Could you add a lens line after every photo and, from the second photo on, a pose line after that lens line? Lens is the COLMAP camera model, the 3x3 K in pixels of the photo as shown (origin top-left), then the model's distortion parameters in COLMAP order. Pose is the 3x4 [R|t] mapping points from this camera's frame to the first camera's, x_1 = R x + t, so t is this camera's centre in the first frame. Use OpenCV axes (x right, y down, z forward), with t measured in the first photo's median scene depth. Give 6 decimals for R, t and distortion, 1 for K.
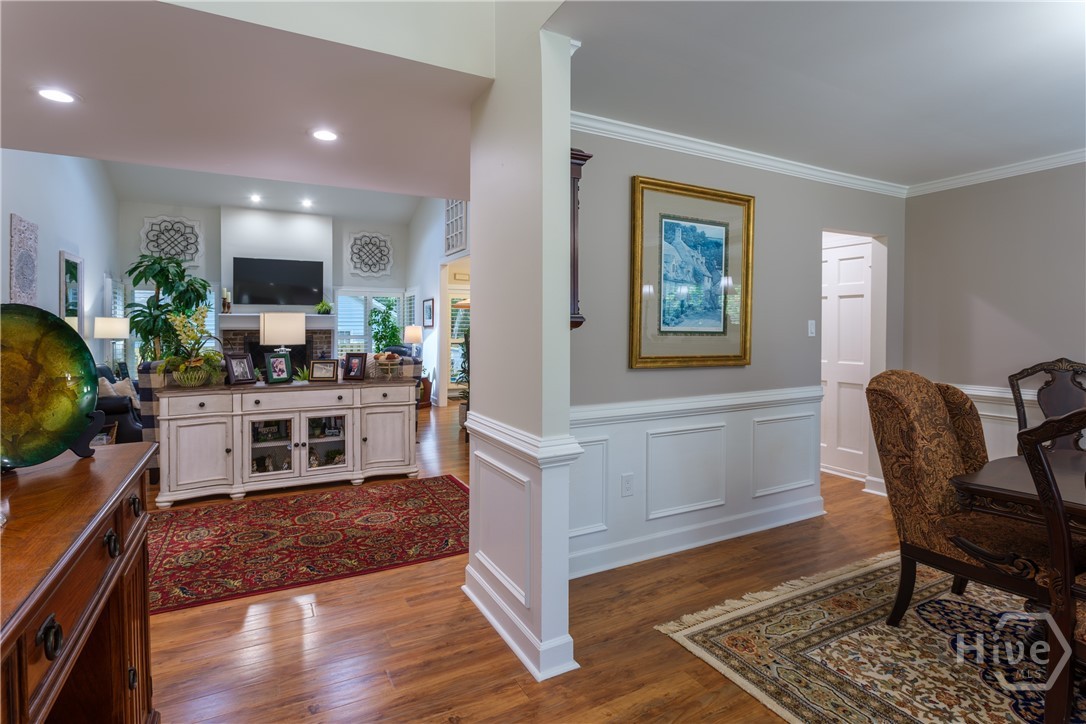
lens RADIAL K [[529.4, 0, 544.2], [0, 529.4, 336.5], [0, 0, 1]] dist [0.001939, 0.001154]
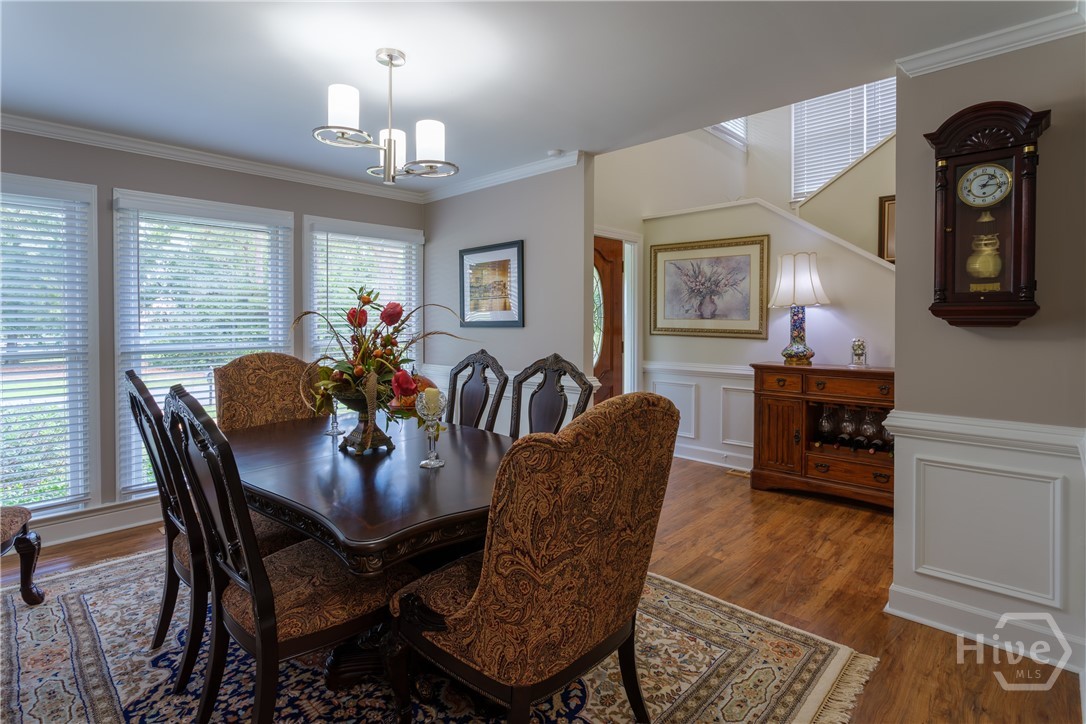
lens RADIAL K [[529.4, 0, 544.2], [0, 529.4, 336.5], [0, 0, 1]] dist [0.001939, 0.001154]
pose [[-0.951039, 0.004788, -0.309035, 1.147378], [-0.009548, 0.998948, 0.044860, -0.039547], [0.308924, 0.045614, -0.949992, 1.852791]]
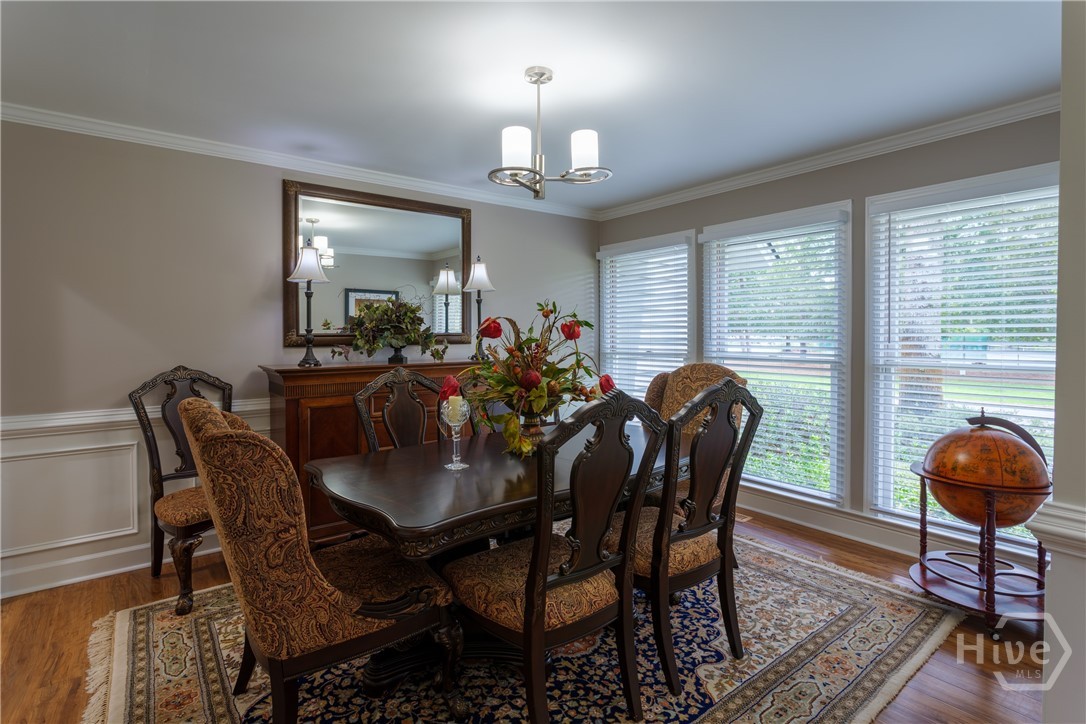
lens RADIAL K [[529.4, 0, 544.2], [0, 529.4, 336.5], [0, 0, 1]] dist [0.001939, 0.001154]
pose [[-0.158957, -0.006427, 0.987265, -0.014644], [0.014747, 0.999852, 0.008884, -0.010700], [-0.987175, 0.015971, -0.158839, 0.702316]]
